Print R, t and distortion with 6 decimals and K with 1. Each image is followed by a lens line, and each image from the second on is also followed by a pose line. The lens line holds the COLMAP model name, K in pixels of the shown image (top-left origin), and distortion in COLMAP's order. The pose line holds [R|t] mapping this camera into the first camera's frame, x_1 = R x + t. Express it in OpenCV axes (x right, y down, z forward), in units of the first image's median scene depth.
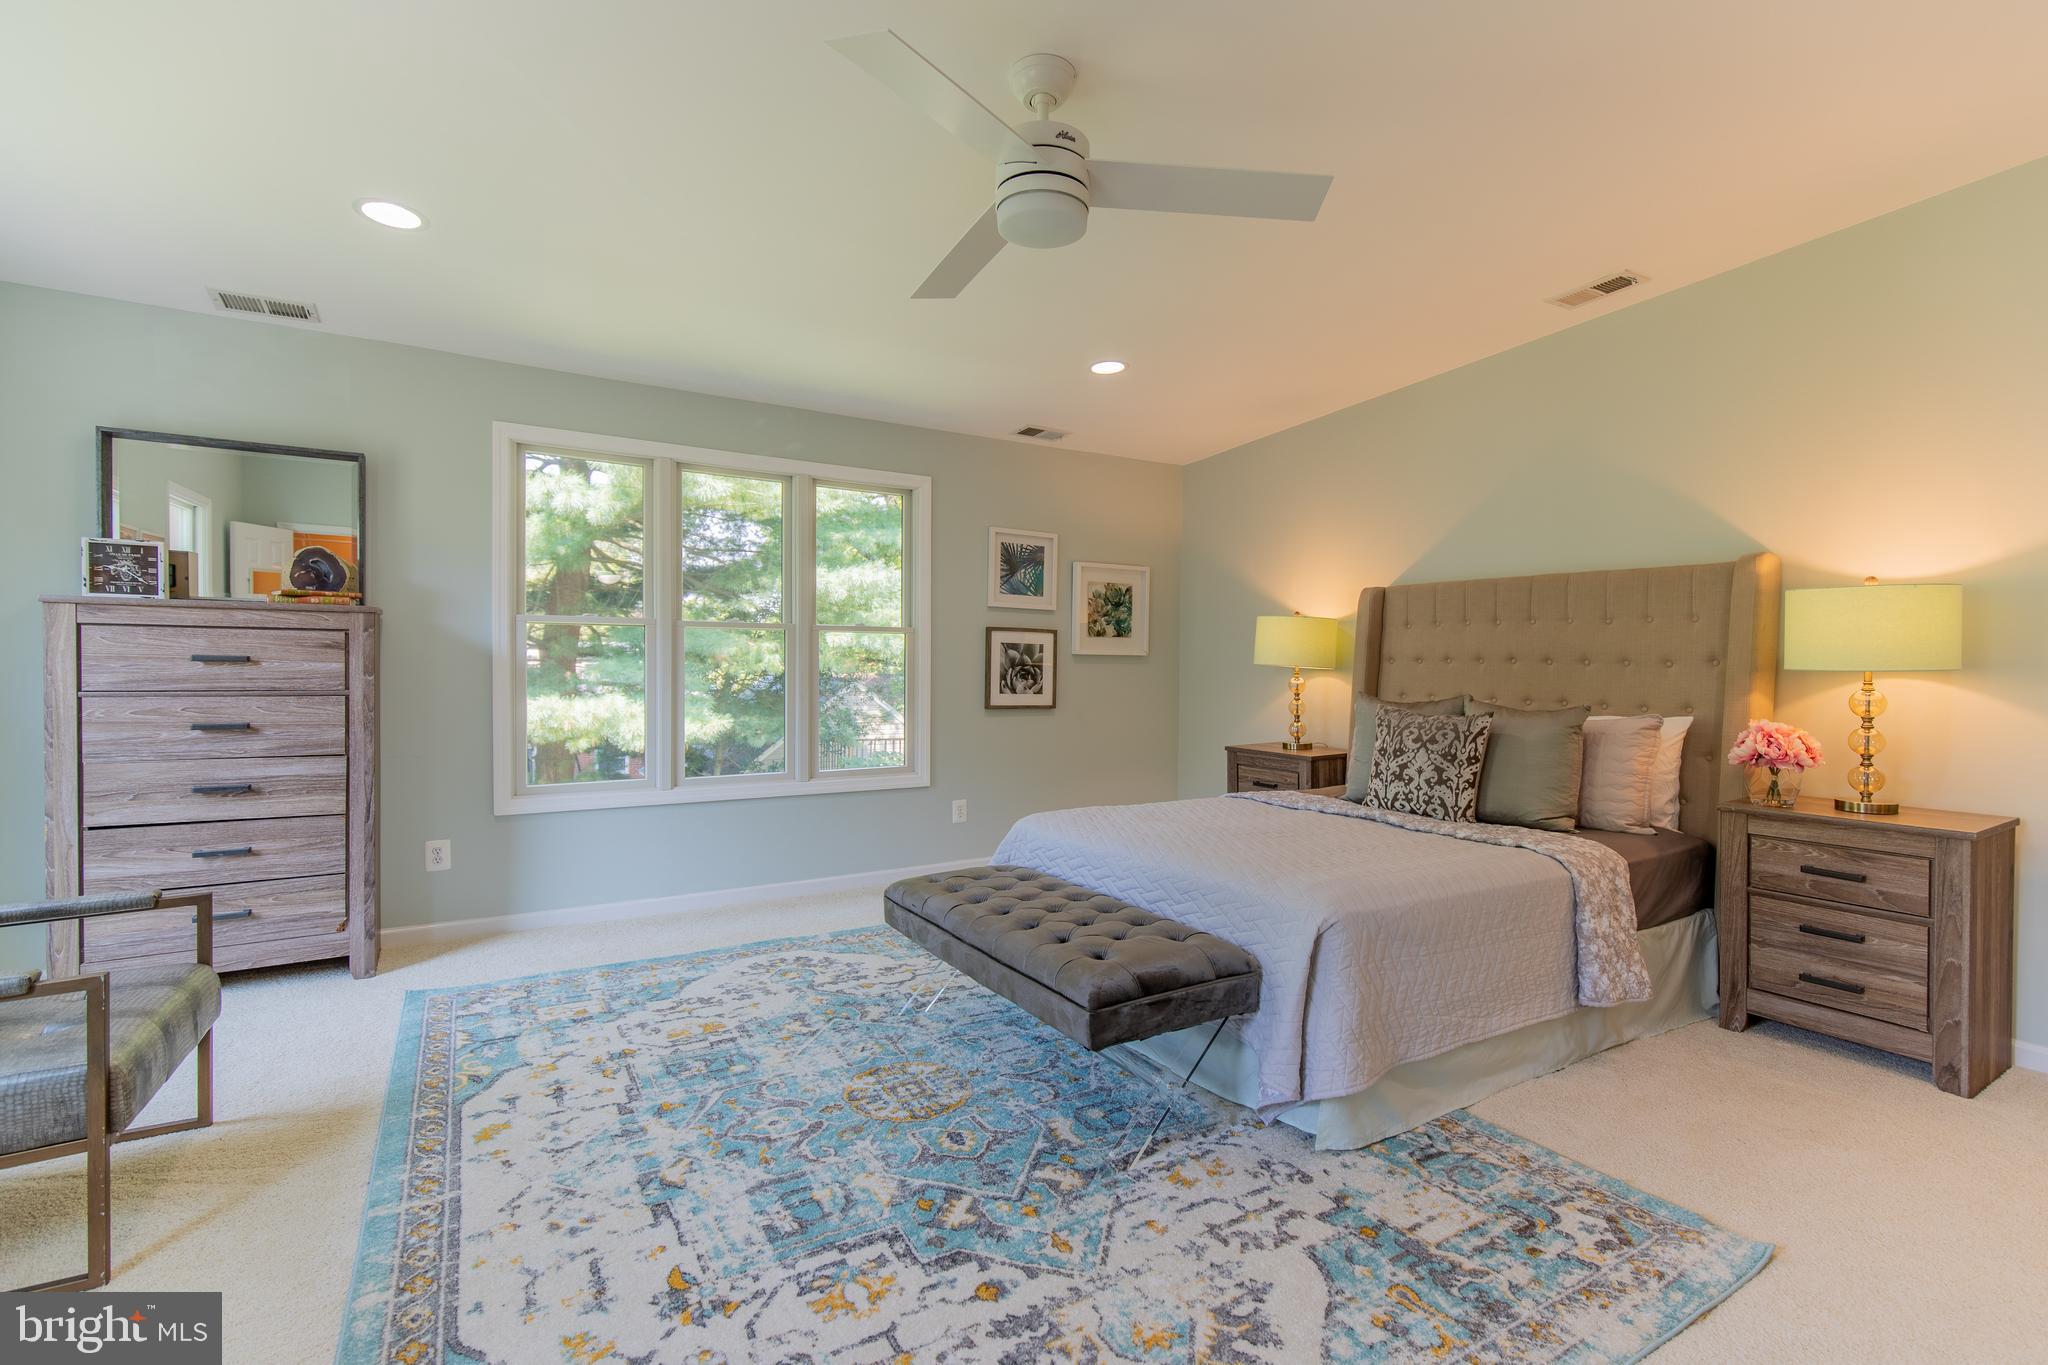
lens RADIAL K [[933.3, 0, 1031.7], [0, 933.3, 675.2], [0, 0, 1]] dist [0.007091, -0.000610]
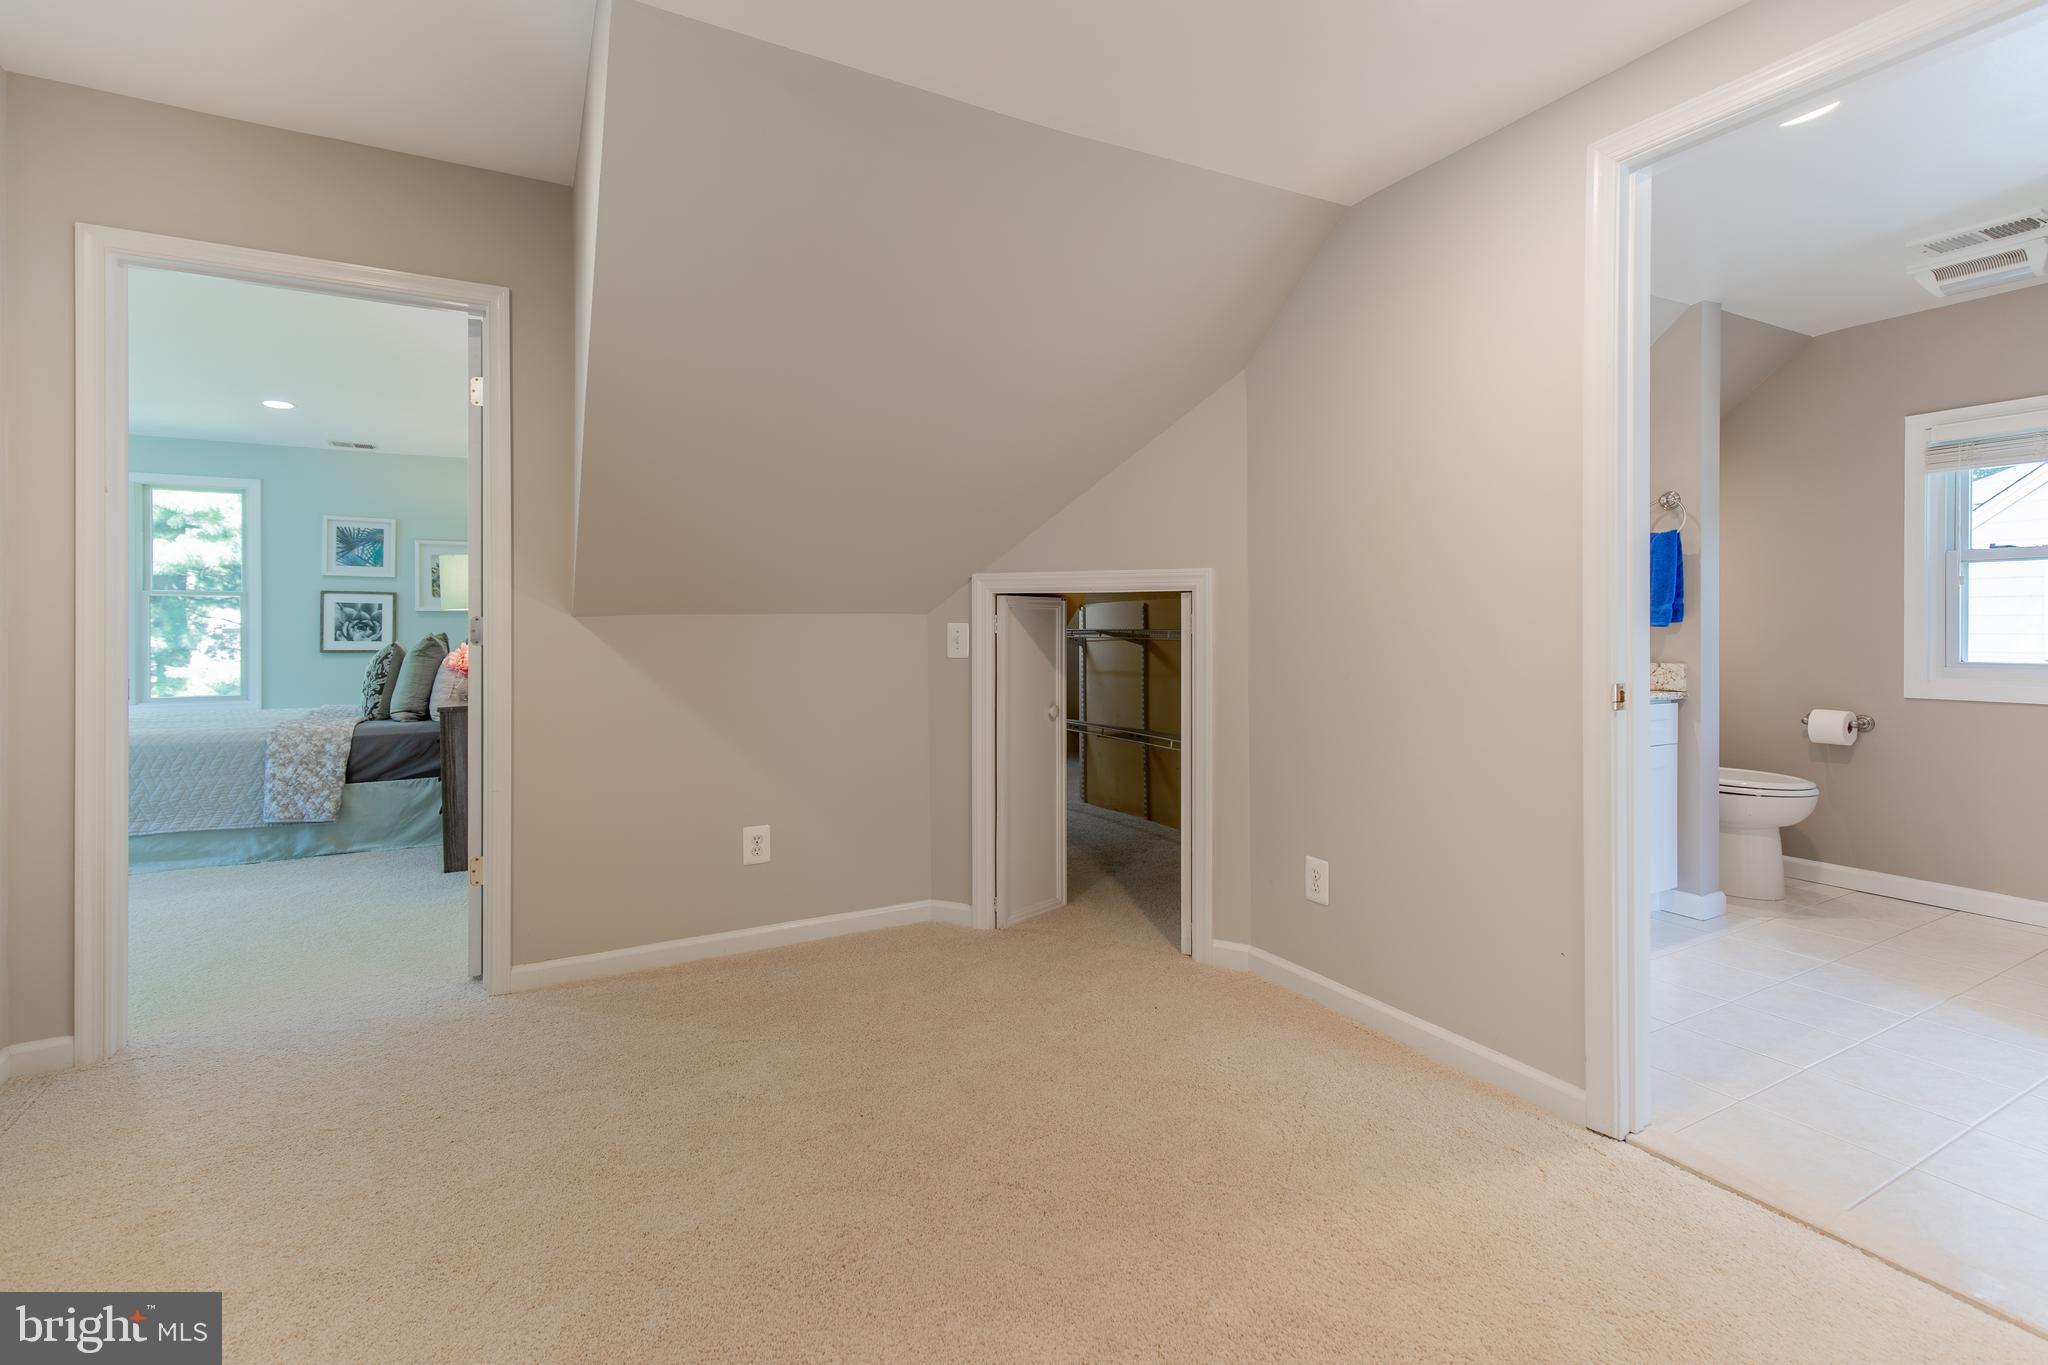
lens RADIAL K [[927.3, 0, 1030.1], [0, 927.3, 630.0], [0, 0, 1]] dist [0.002866, 0.000386]
pose [[0.999000, -0.011336, -0.043244, 1.651215], [0.010823, 0.999868, -0.012080, 0.050487], [0.043375, 0.011600, 0.998992, -0.445804]]
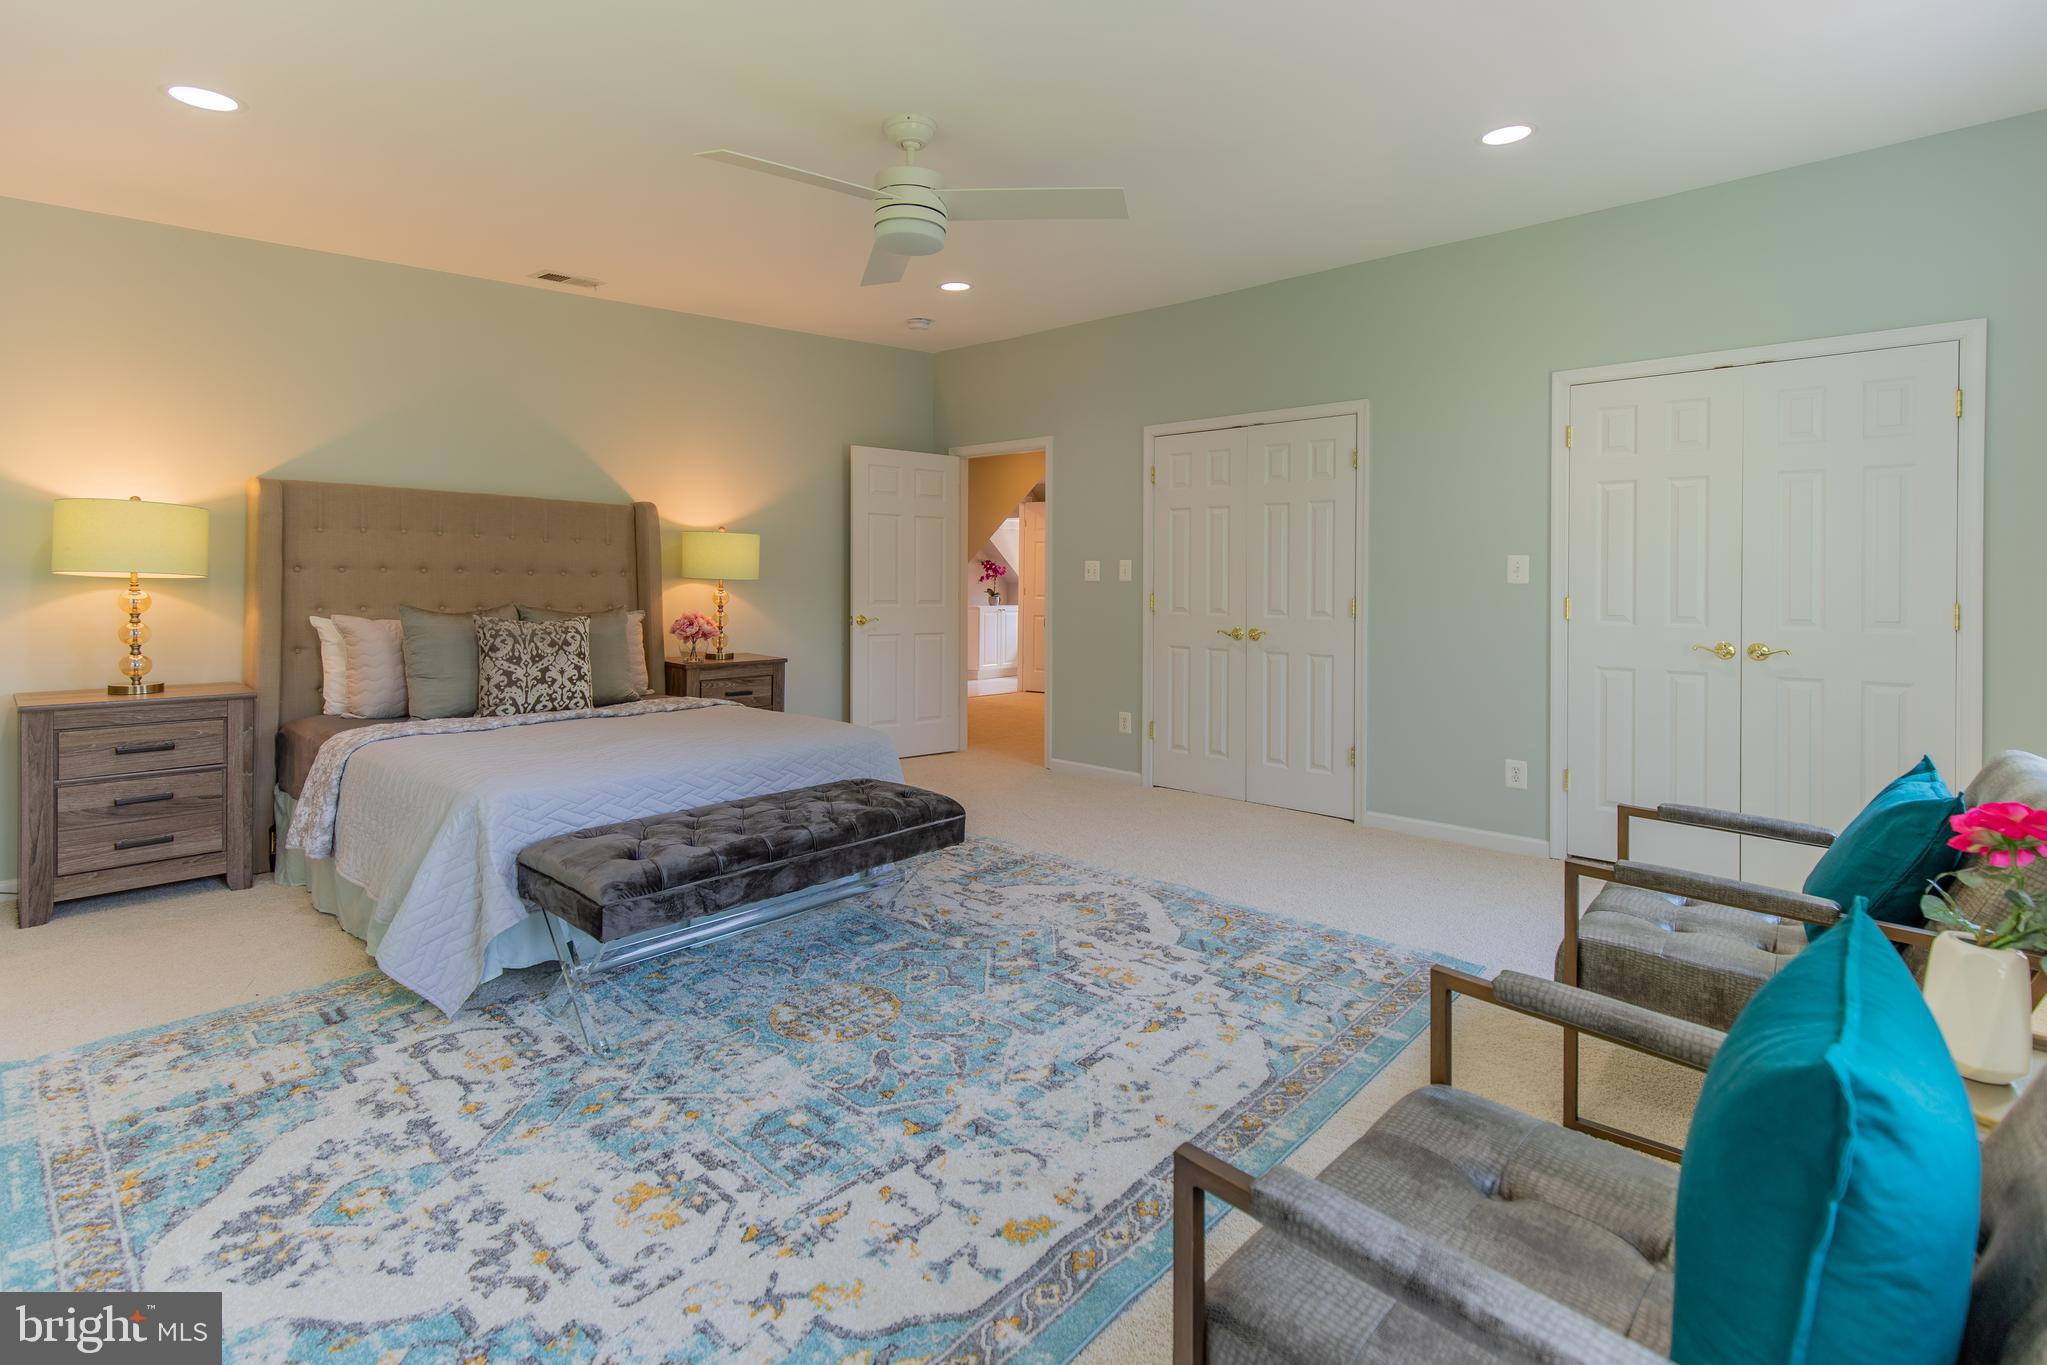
lens RADIAL K [[960.7, 0, 1034.3], [0, 960.7, 586.6], [0, 0, 1]] dist [0.014221, 0.000500]
pose [[-0.292198, -0.017740, 0.956193, -0.920519], [0.000390, 0.999826, 0.018668, -0.021751], [-0.956358, 0.005828, -0.292141, 0.863515]]
